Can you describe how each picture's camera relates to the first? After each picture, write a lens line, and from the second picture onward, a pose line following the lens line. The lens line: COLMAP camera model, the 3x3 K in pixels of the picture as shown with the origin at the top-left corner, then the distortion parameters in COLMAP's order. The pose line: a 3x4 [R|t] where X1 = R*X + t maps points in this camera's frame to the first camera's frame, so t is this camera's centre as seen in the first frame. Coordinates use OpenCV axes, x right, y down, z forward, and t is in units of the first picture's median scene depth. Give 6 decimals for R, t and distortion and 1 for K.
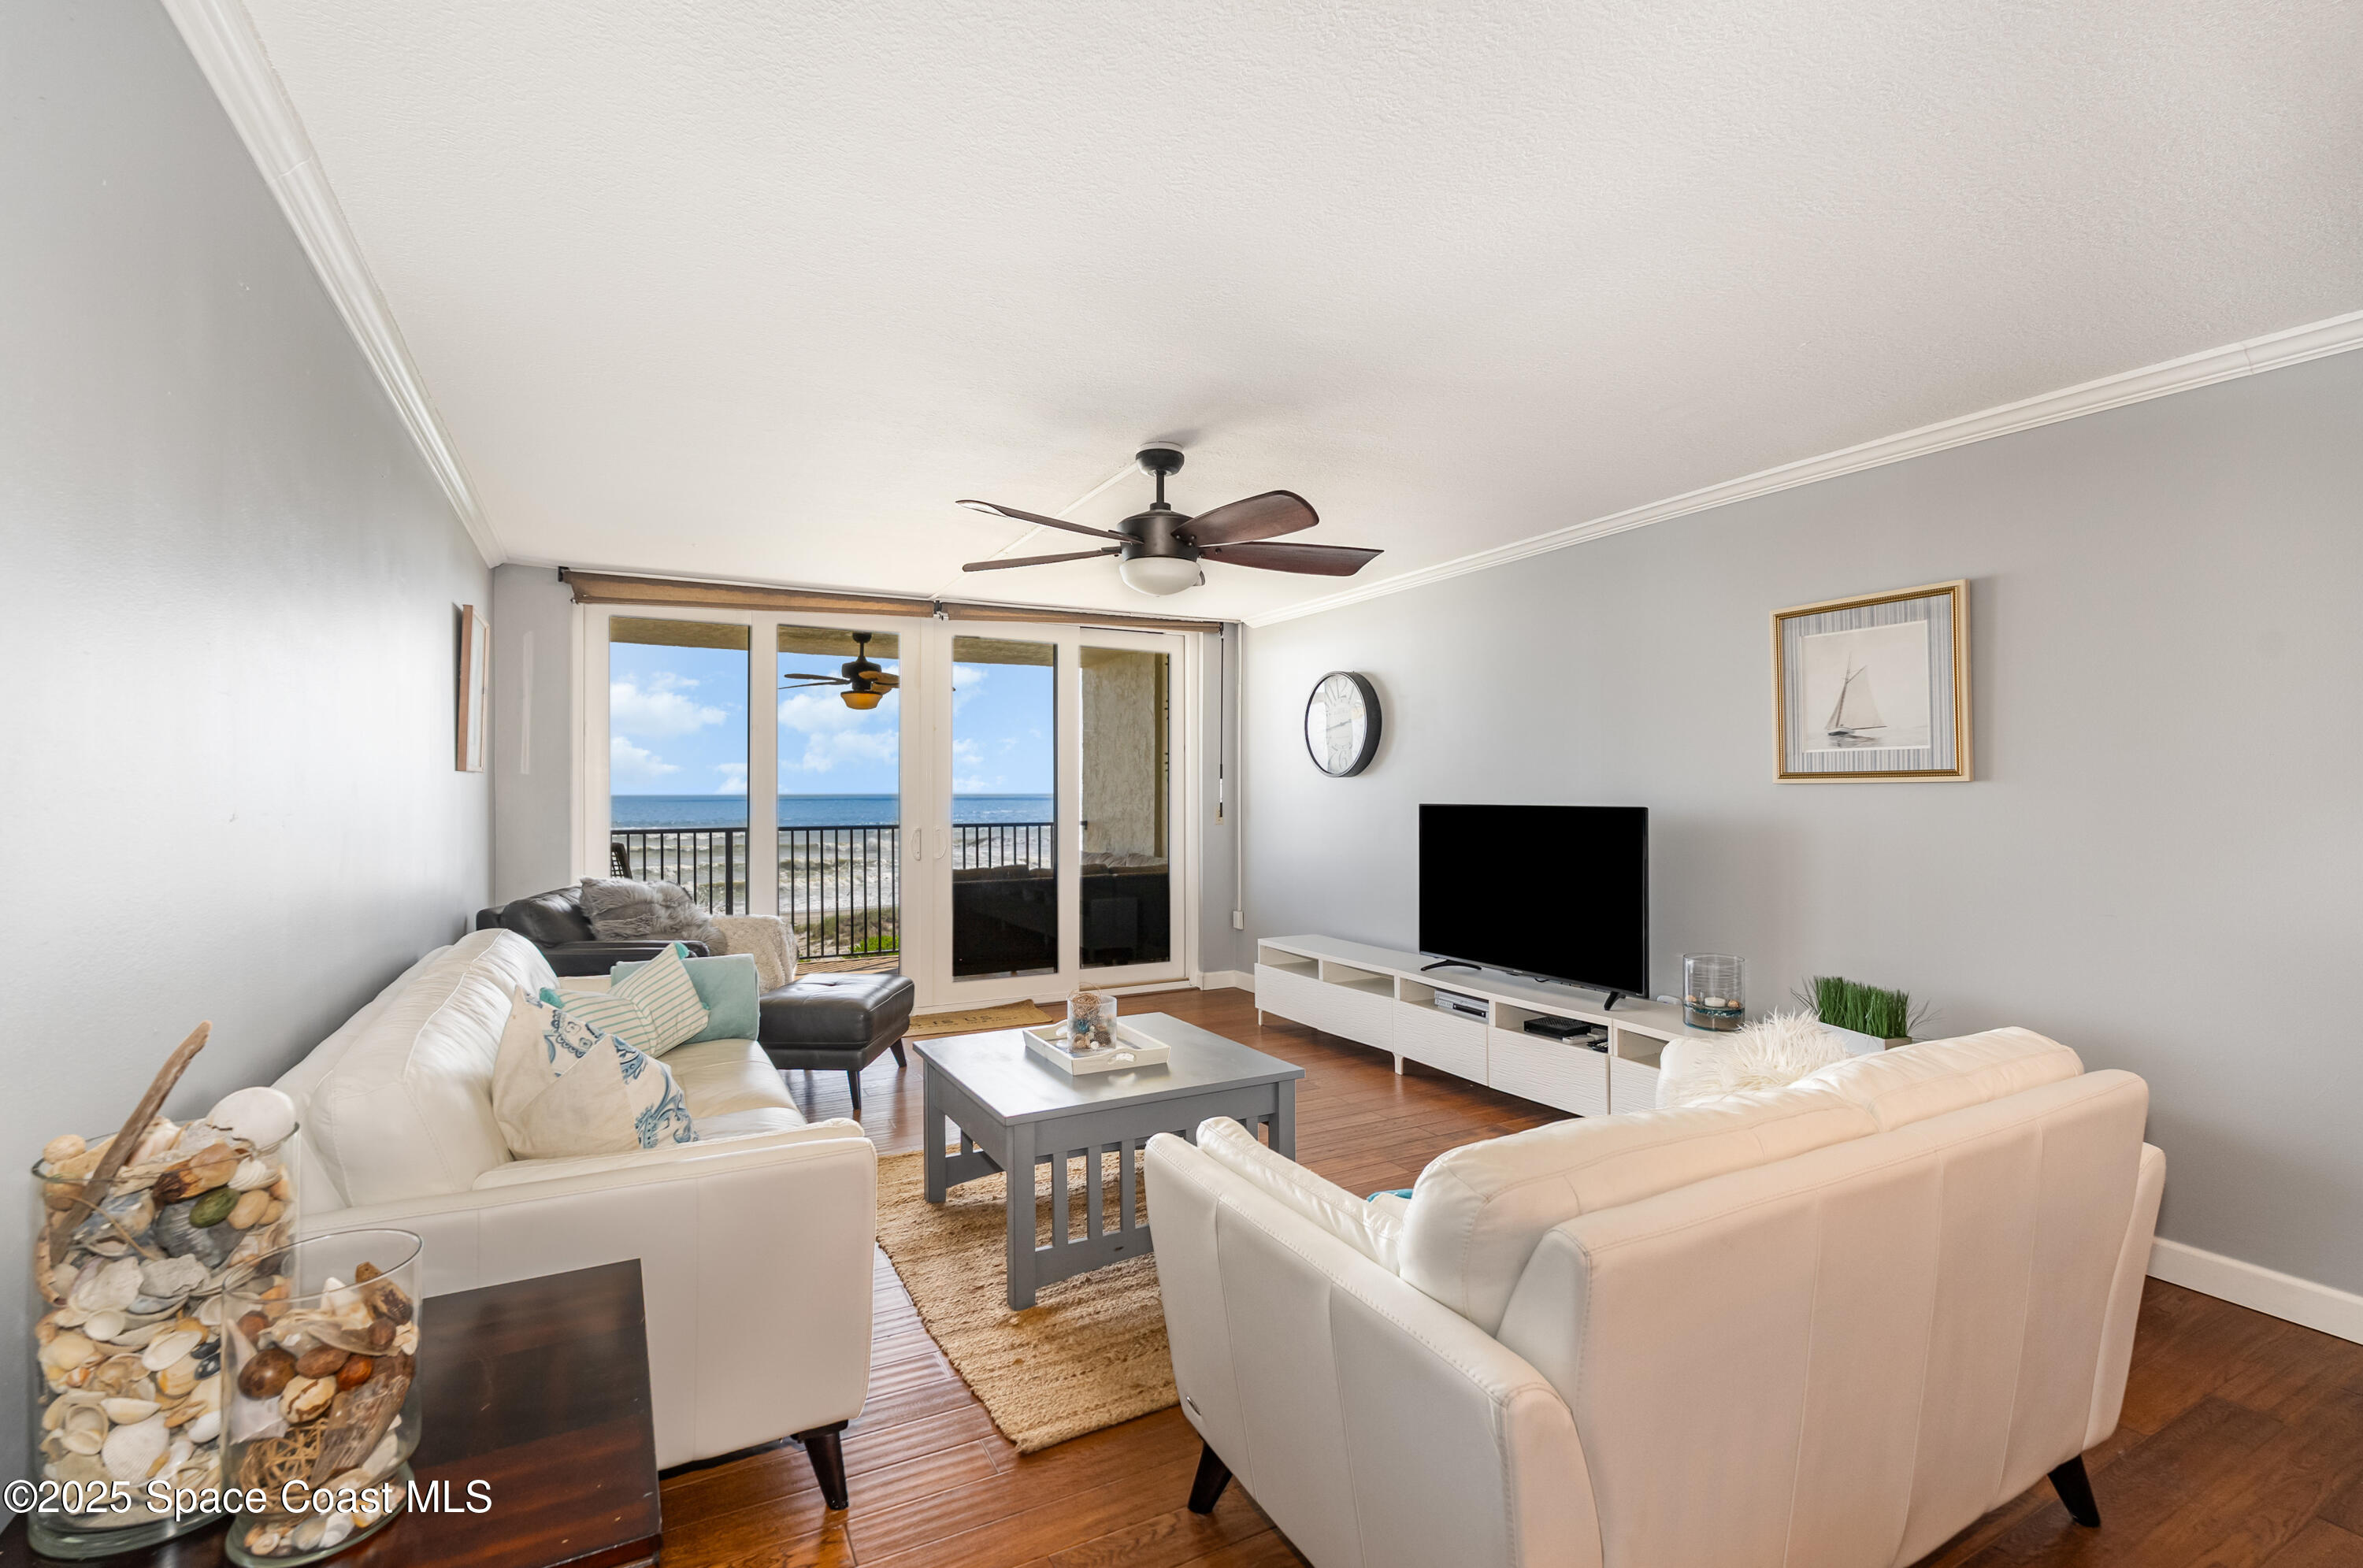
lens RADIAL K [[1061.8, 0, 1192.3], [0, 1061.8, 786.8], [0, 0, 1]] dist [-0.003601, 0.000446]
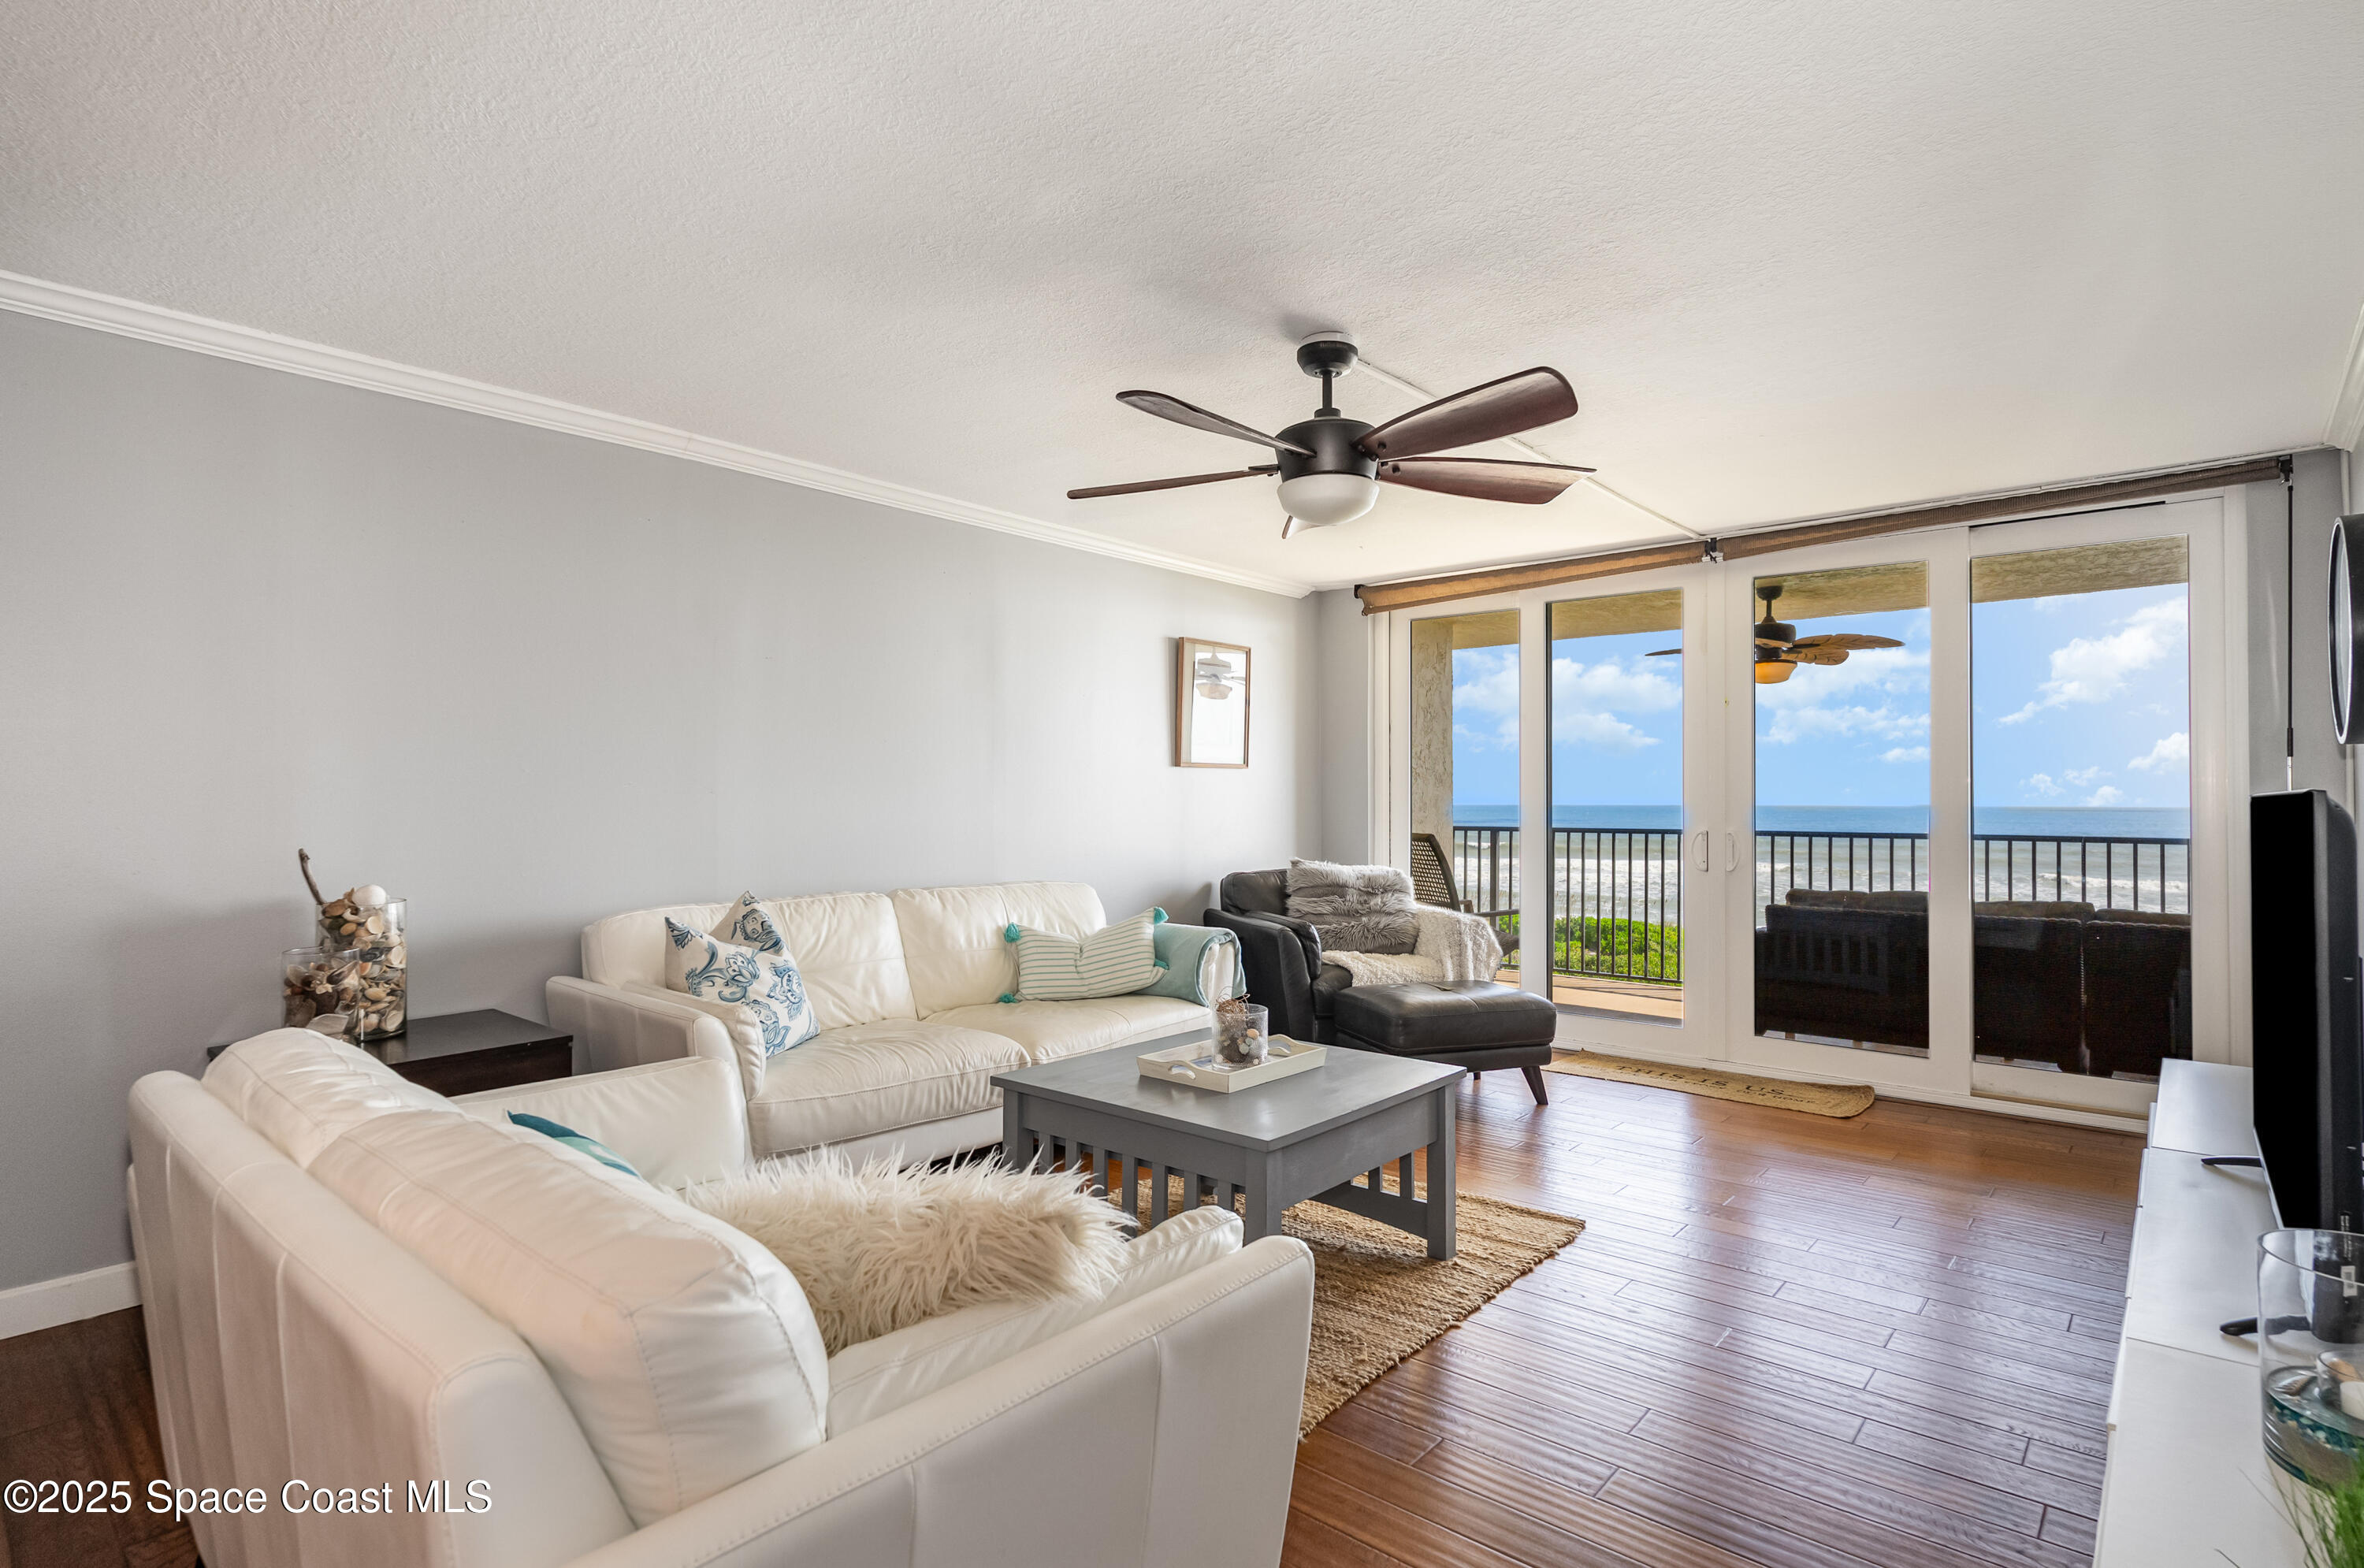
lens RADIAL K [[1174.7, 0, 1182.0], [0, 1174.7, 784.0], [0, 0, 1]] dist [0.001909, 0.000872]
pose [[0.350725, -0.008122, -0.936443, 0.435374], [-0.000348, 0.999961, -0.008803, 0.012607], [0.936478, 0.003414, 0.350708, 0.335227]]
